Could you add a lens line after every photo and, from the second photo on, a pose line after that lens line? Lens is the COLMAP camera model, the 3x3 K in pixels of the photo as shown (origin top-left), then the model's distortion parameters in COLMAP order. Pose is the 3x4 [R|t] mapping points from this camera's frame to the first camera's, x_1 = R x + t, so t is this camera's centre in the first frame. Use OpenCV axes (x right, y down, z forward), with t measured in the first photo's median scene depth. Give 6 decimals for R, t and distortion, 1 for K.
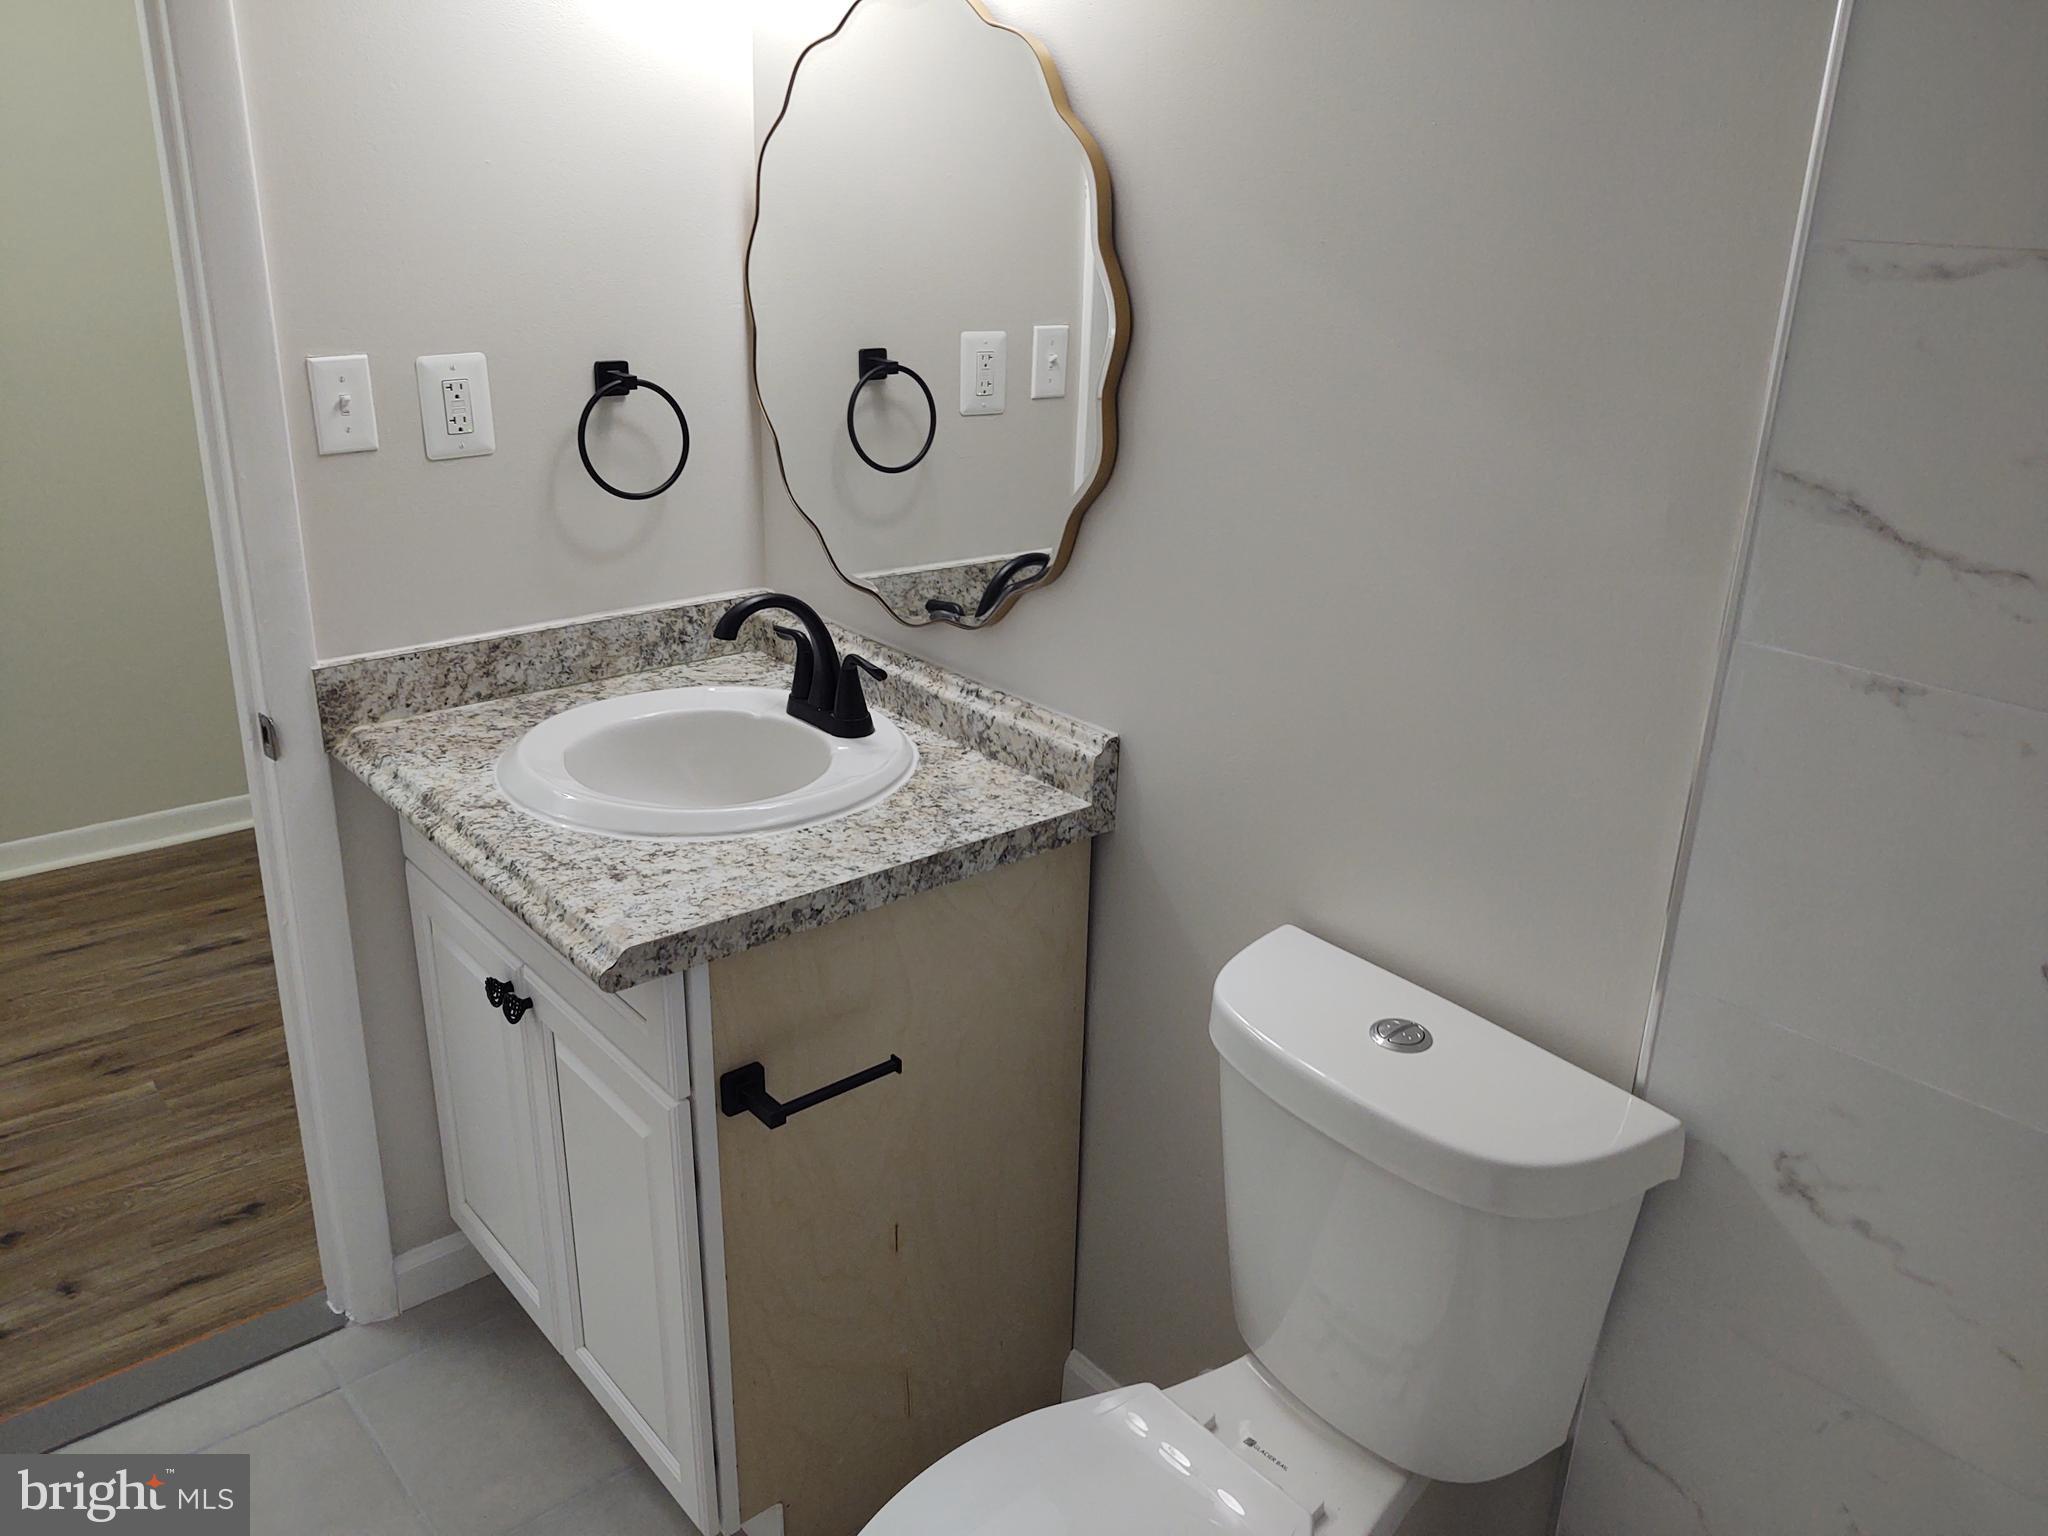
lens RADIAL K [[1541.7, 0, 1065.0], [0, 1541.7, 743.0], [0, 0, 1]] dist [0.045539, -0.088180]
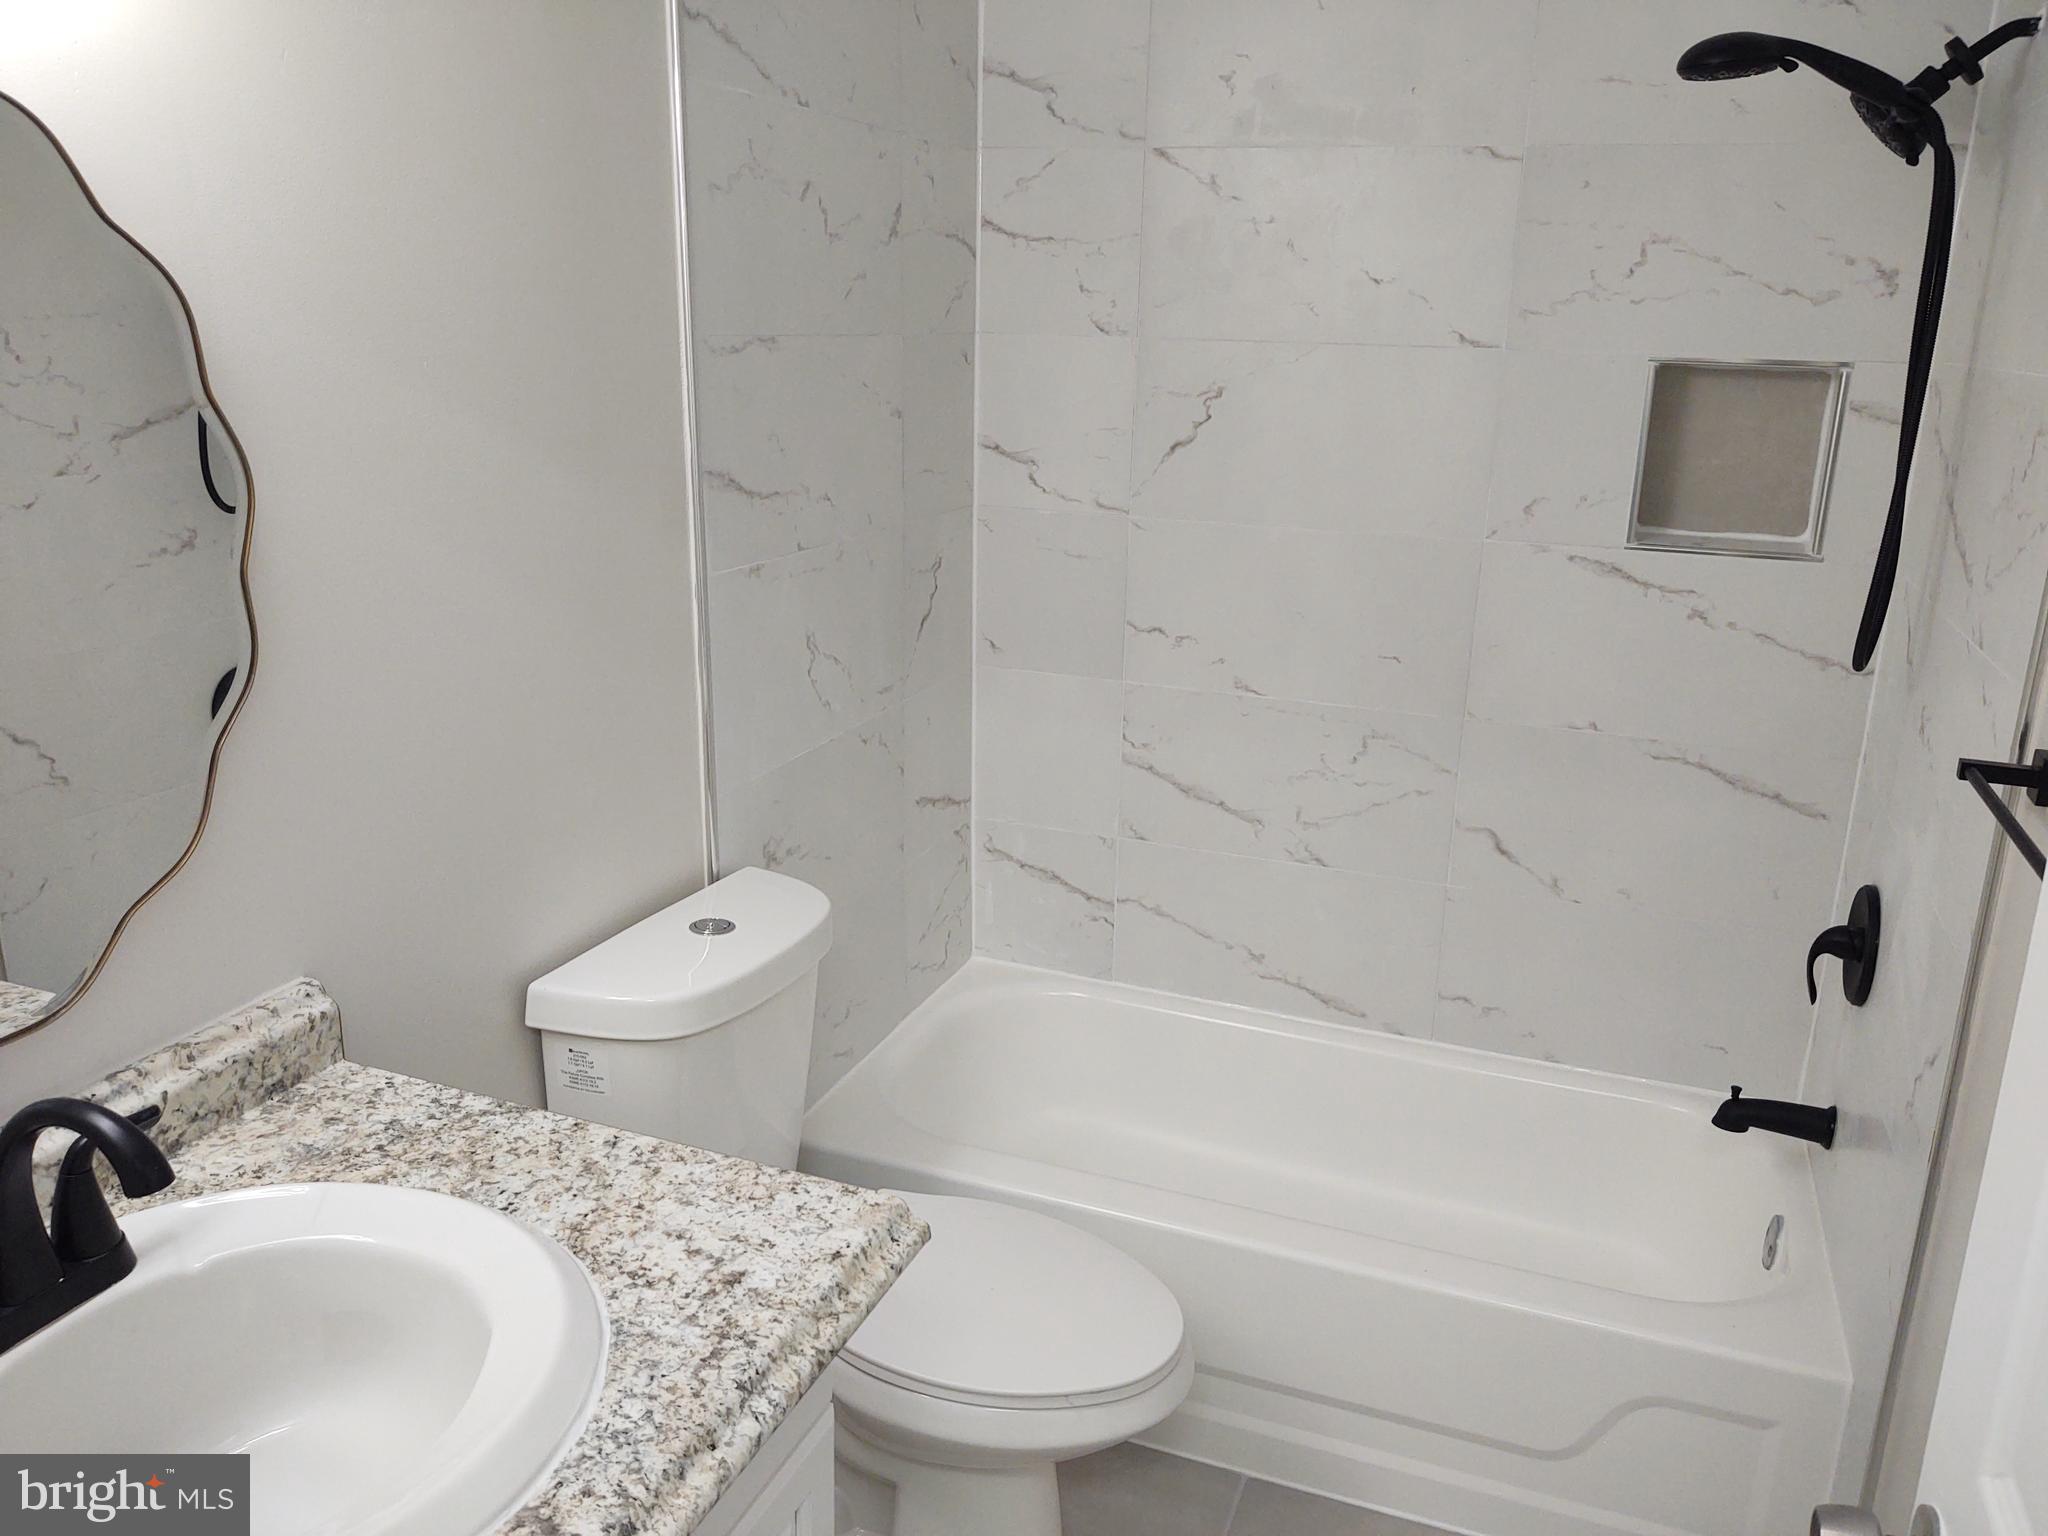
lens RADIAL K [[1541.7, 0, 1065.0], [0, 1541.7, 743.0], [0, 0, 1]] dist [0.045539, -0.088180]
pose [[-0.471253, -0.283446, 0.835212, -0.903754], [0.254873, 0.862791, 0.436613, -0.412587], [-0.844370, 0.418628, -0.334350, 1.006723]]
